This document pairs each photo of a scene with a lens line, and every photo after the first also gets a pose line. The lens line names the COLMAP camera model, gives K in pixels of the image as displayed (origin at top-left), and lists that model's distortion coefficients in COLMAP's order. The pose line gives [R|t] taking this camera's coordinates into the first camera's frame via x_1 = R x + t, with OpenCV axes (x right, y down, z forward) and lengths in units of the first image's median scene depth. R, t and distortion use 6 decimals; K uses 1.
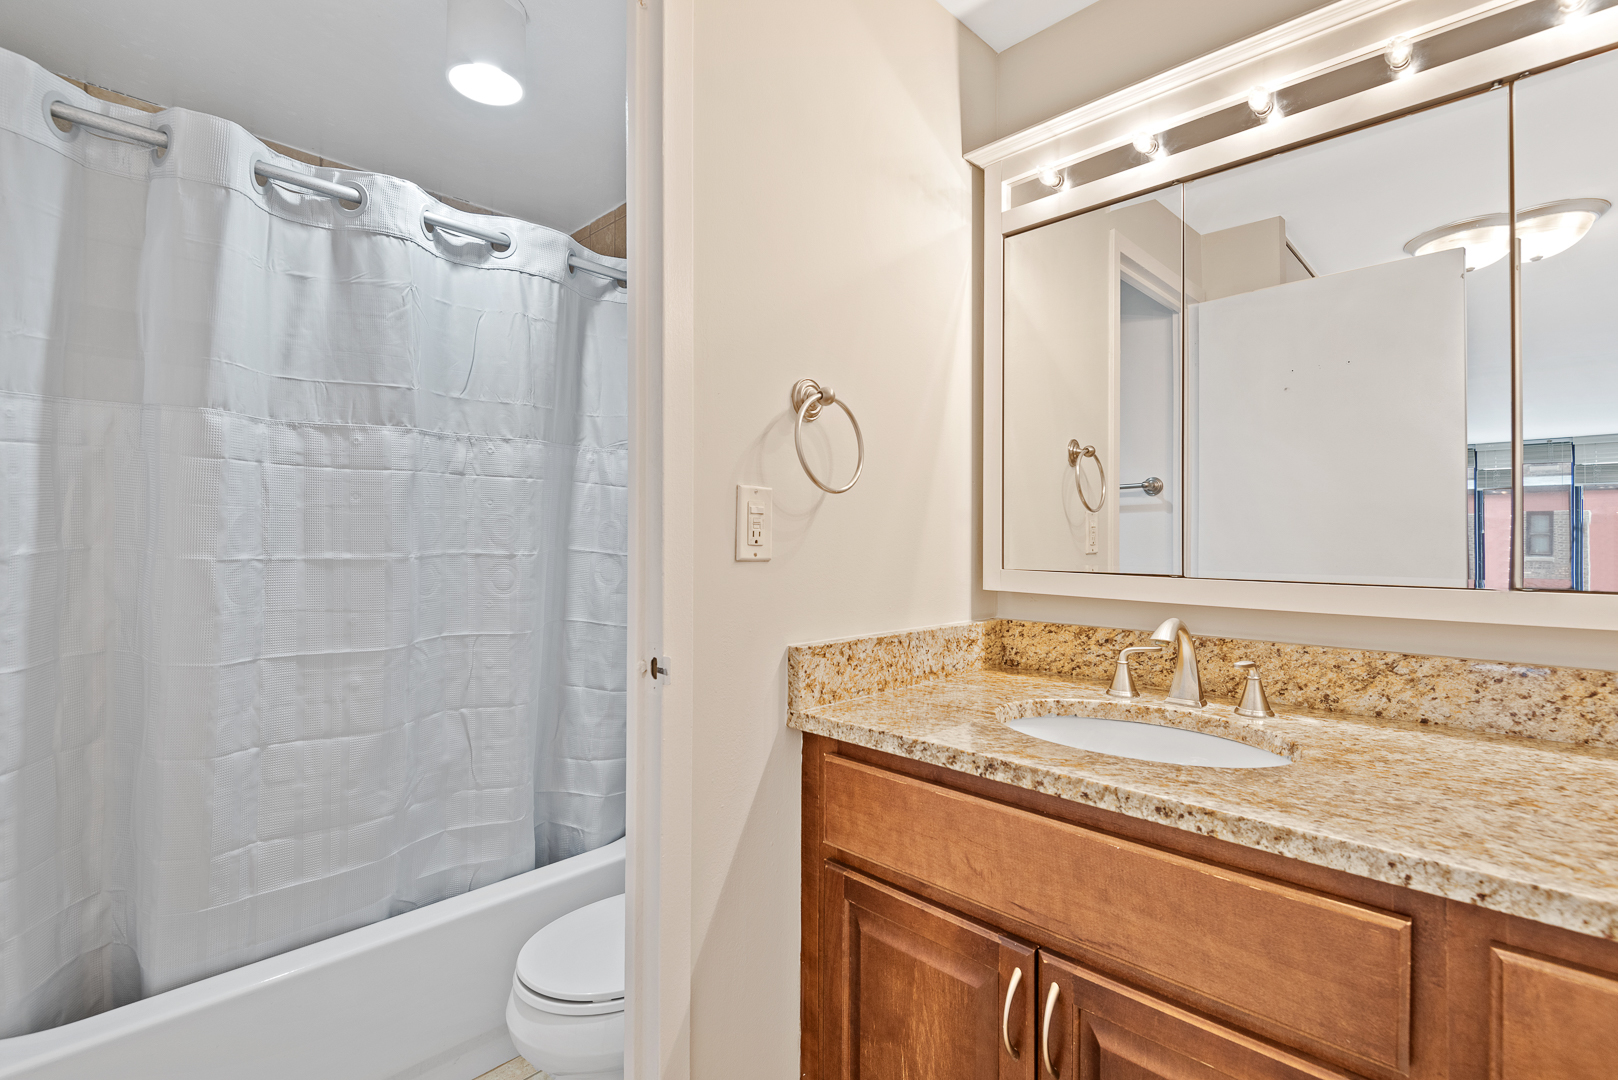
lens RADIAL K [[737.4, 0, 807.8], [0, 737.4, 529.7], [0, 0, 1]] dist [0.038918, -0.025218]
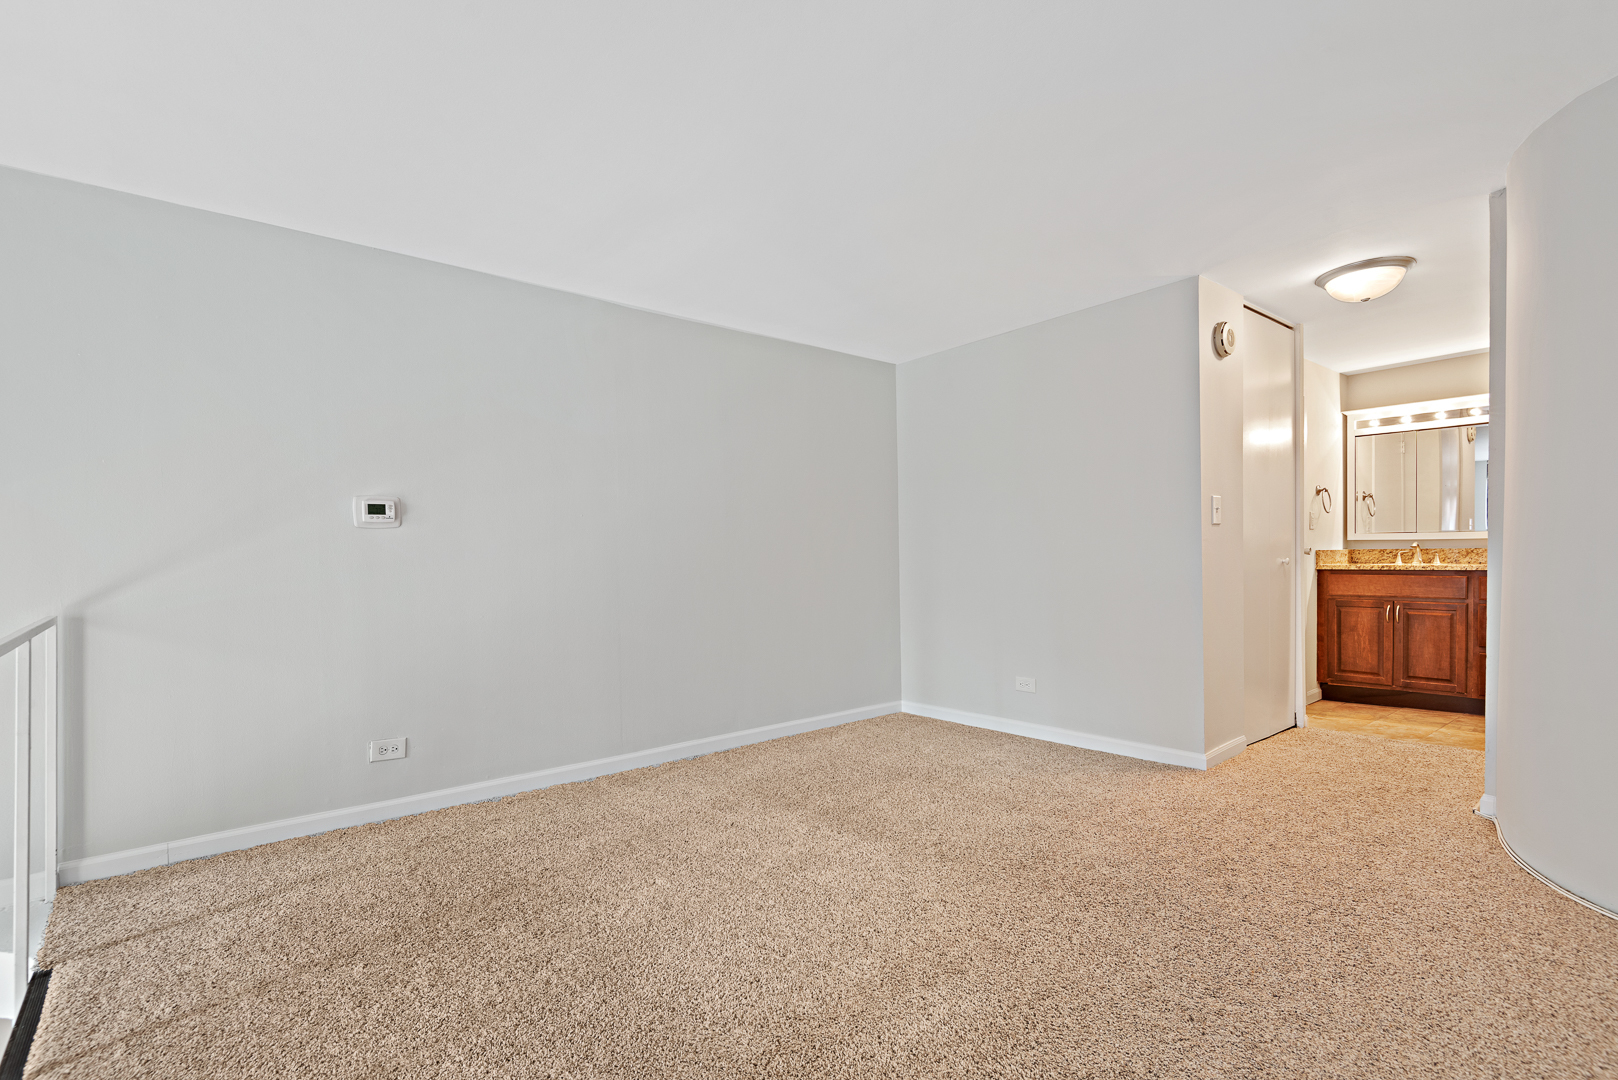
lens RADIAL K [[756.9, 0, 809.0], [0, 756.9, 540.0], [0, 0, 1]] dist [0.039618, -0.027891]
pose [[0.994062, -0.001872, -0.108799, -2.236744], [0.000122, 0.999871, -0.016090, 0.169860], [0.108815, 0.015981, 0.993934, -3.362670]]
